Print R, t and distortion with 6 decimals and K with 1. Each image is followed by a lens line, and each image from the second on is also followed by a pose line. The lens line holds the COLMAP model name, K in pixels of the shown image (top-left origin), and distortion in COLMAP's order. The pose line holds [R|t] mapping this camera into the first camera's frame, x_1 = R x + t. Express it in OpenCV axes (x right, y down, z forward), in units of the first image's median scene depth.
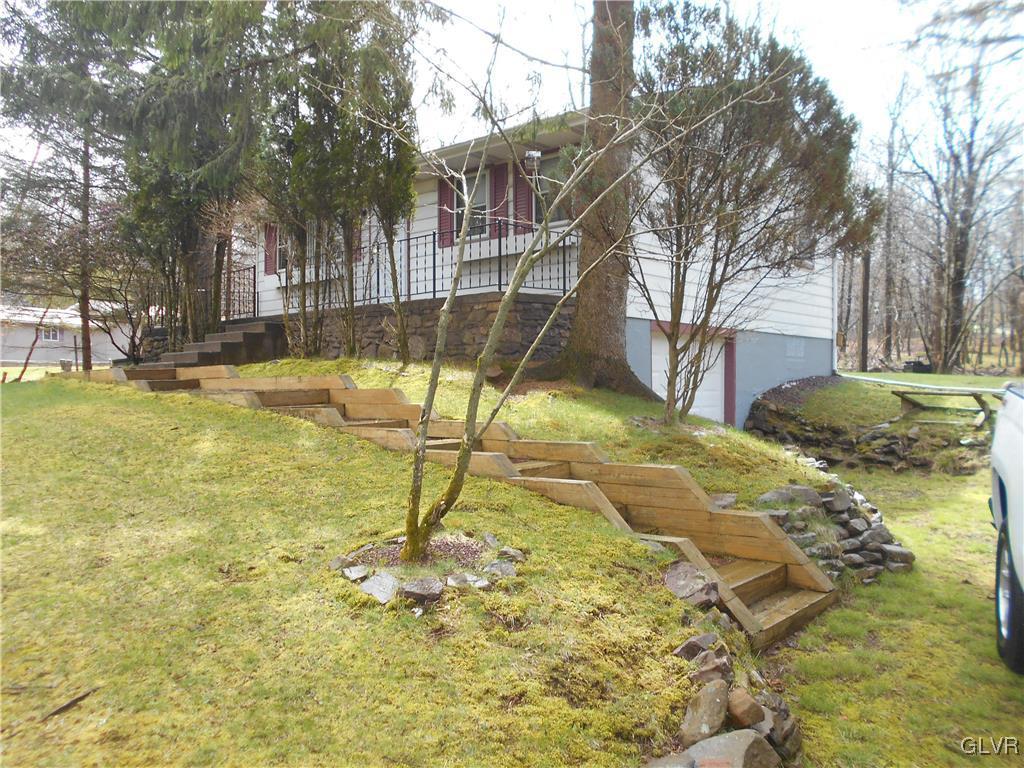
lens RADIAL K [[791.0, 0, 510.4], [0, 791.0, 383.1], [0, 0, 1]] dist [-0.002593, 0.013522]
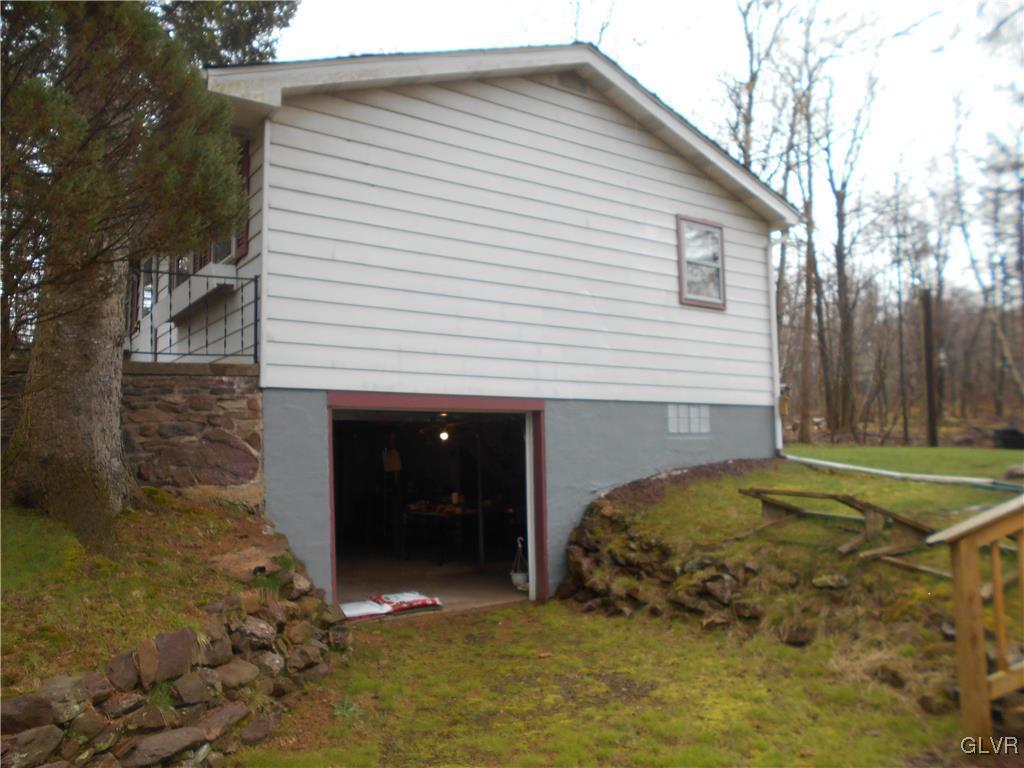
lens RADIAL K [[799.2, 0, 510.3], [0, 799.2, 372.5], [0, 0, 1]] dist [-0.063105, 0.086649]
pose [[0.974255, -0.039341, -0.221989, 0.767732], [0.015730, 0.994119, -0.107140, -0.029017], [0.224899, 0.100890, 0.969145, 0.580255]]
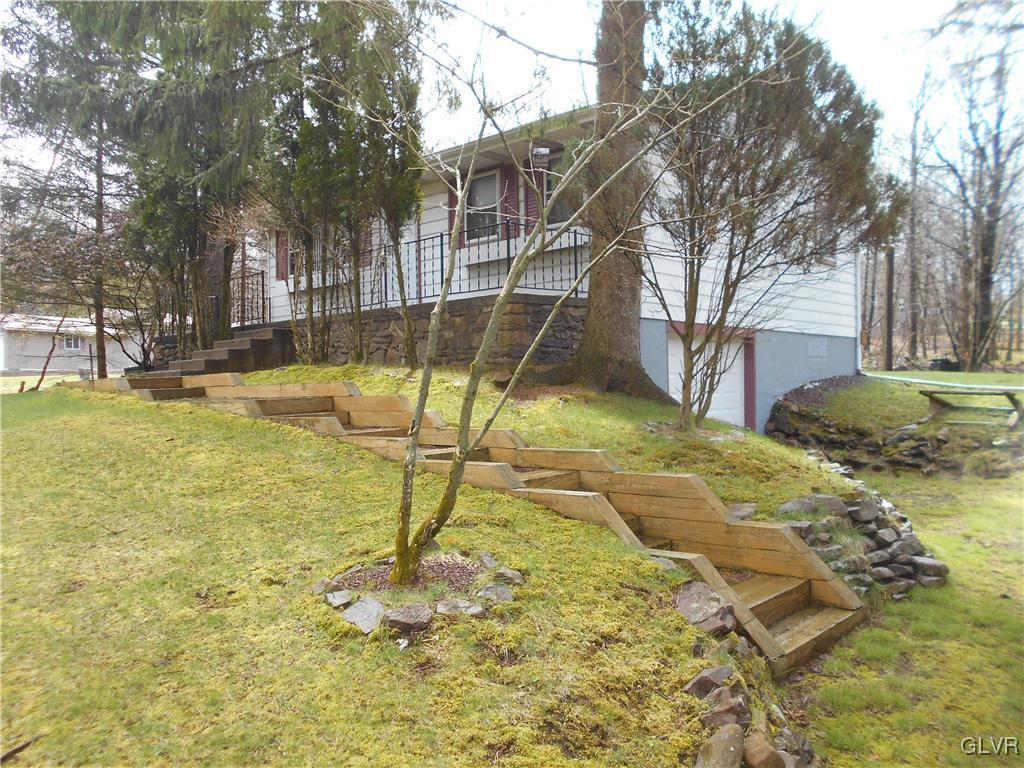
lens RADIAL K [[791.0, 0, 510.4], [0, 791.0, 383.1], [0, 0, 1]] dist [-0.002593, 0.013522]
pose [[0.999598, -0.011878, -0.025752, 0.016202], [0.011795, 0.999925, -0.003350, -0.003374], [0.025790, 0.003045, 0.999663, 0.041018]]
